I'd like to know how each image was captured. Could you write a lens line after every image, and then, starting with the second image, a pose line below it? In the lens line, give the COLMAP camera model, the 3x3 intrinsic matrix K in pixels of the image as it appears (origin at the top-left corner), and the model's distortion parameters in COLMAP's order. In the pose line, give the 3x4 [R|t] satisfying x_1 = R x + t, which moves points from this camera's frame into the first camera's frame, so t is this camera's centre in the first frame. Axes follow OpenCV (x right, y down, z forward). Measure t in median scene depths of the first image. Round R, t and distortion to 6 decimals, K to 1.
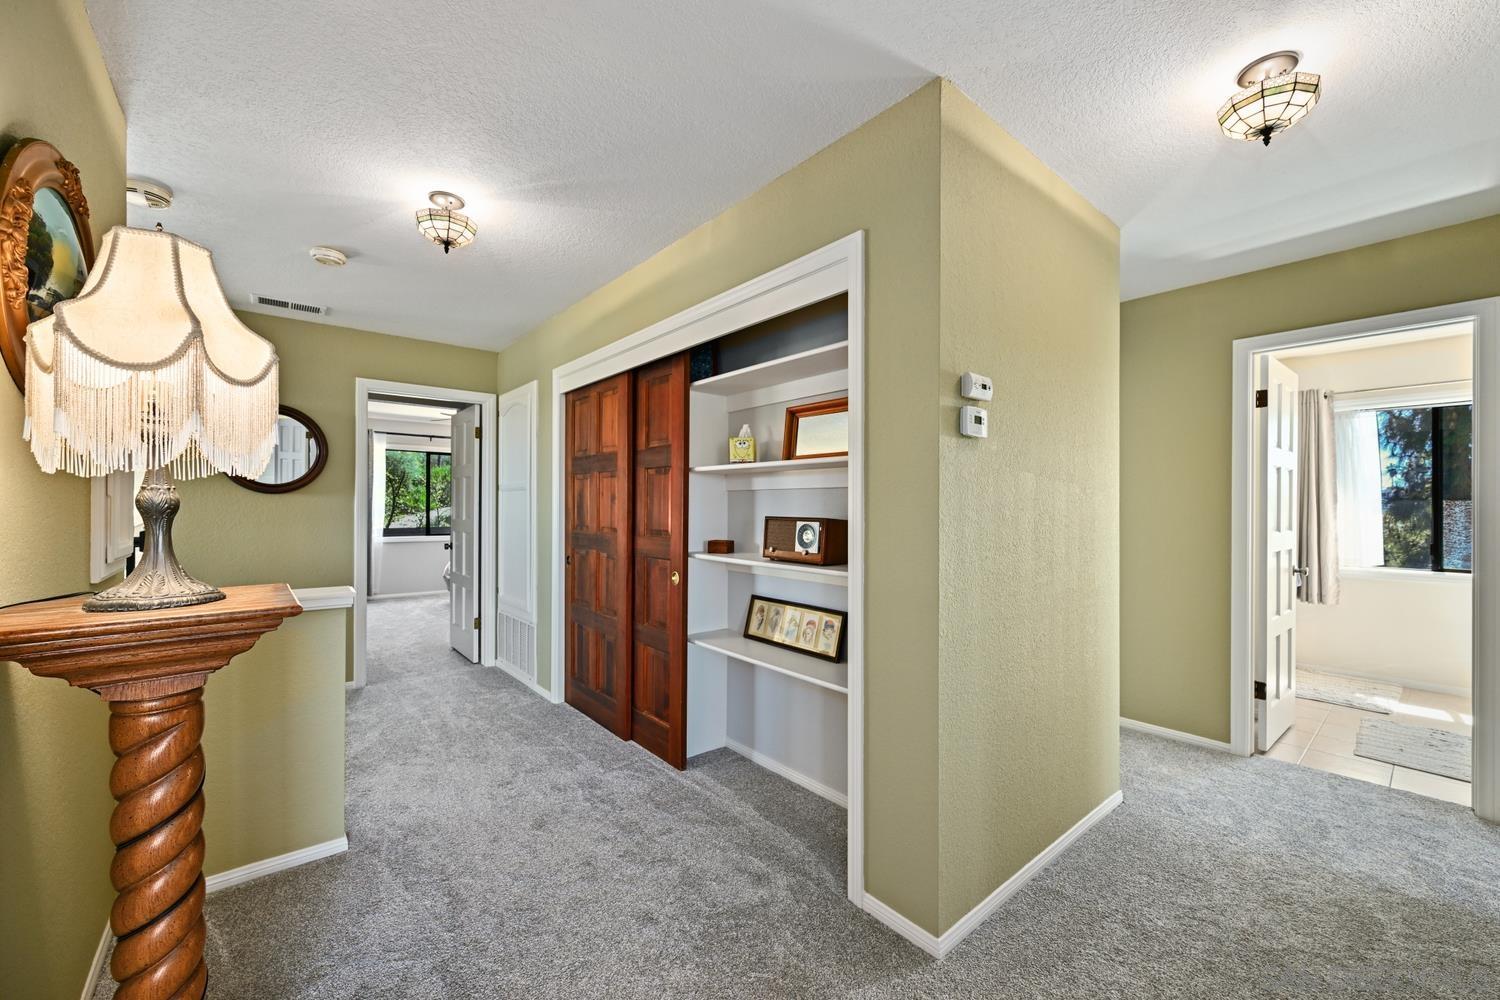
lens RADIAL K [[587.1, 0, 756.7], [0, 587.1, 504.8], [0, 0, 1]] dist [-0.002272, -0.000233]
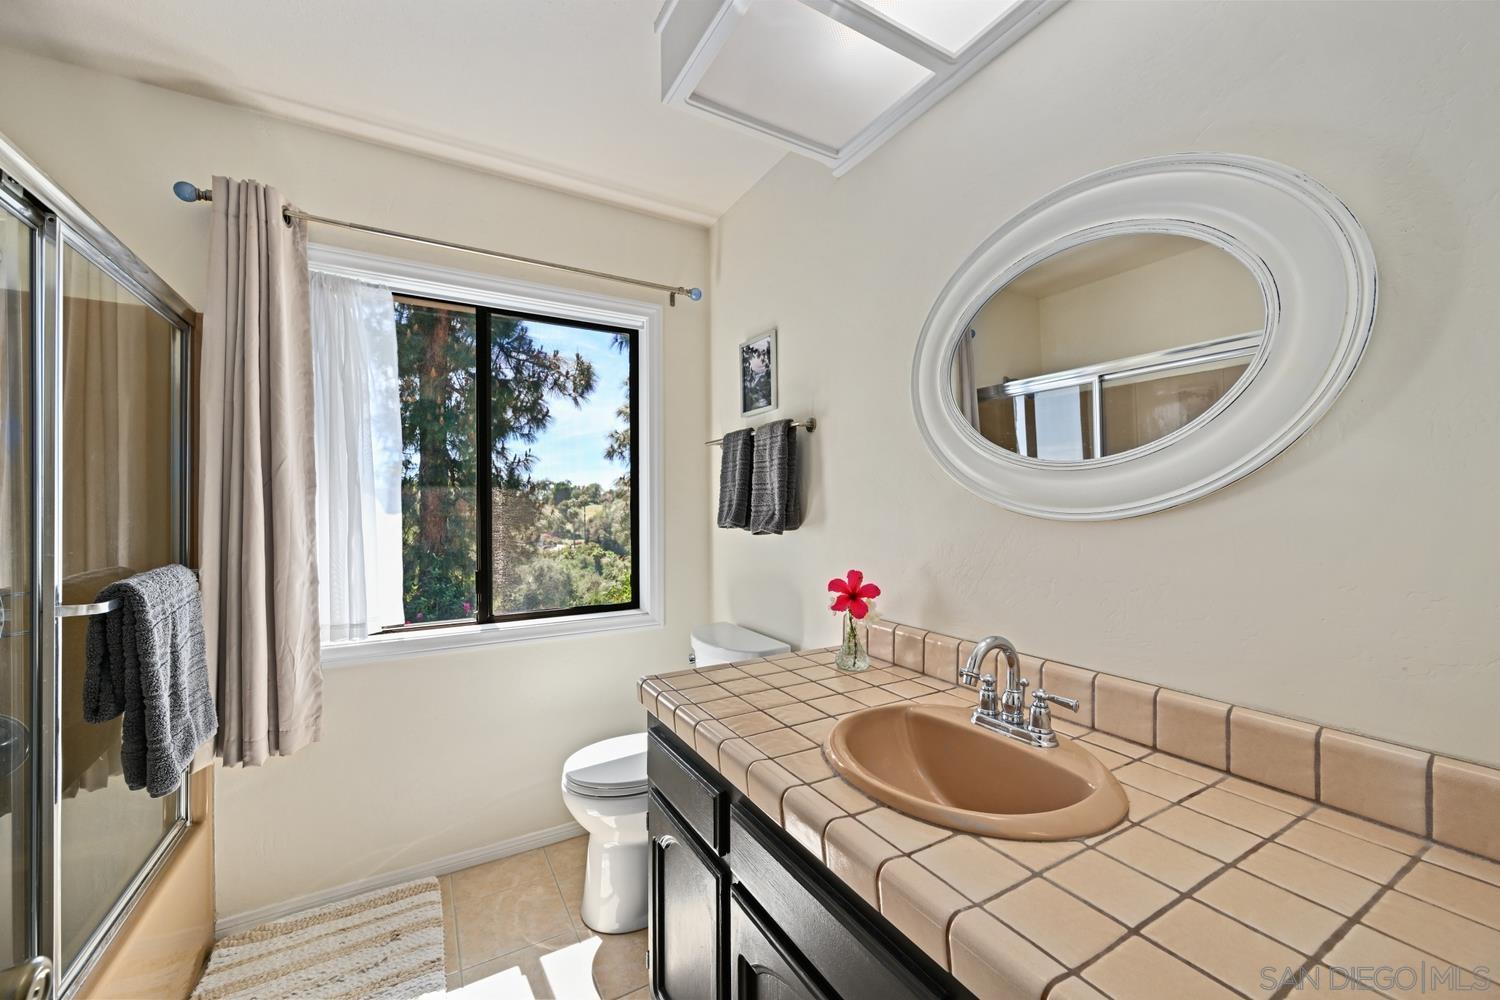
lens RADIAL K [[587.1, 0, 756.7], [0, 587.1, 504.8], [0, 0, 1]] dist [-0.002272, -0.000233]
pose [[0.169123, -0.005319, 0.985581, 0.641779], [-0.001086, 0.999984, 0.005583, 0.003754], [-0.985594, -0.002015, 0.169115, 0.628294]]
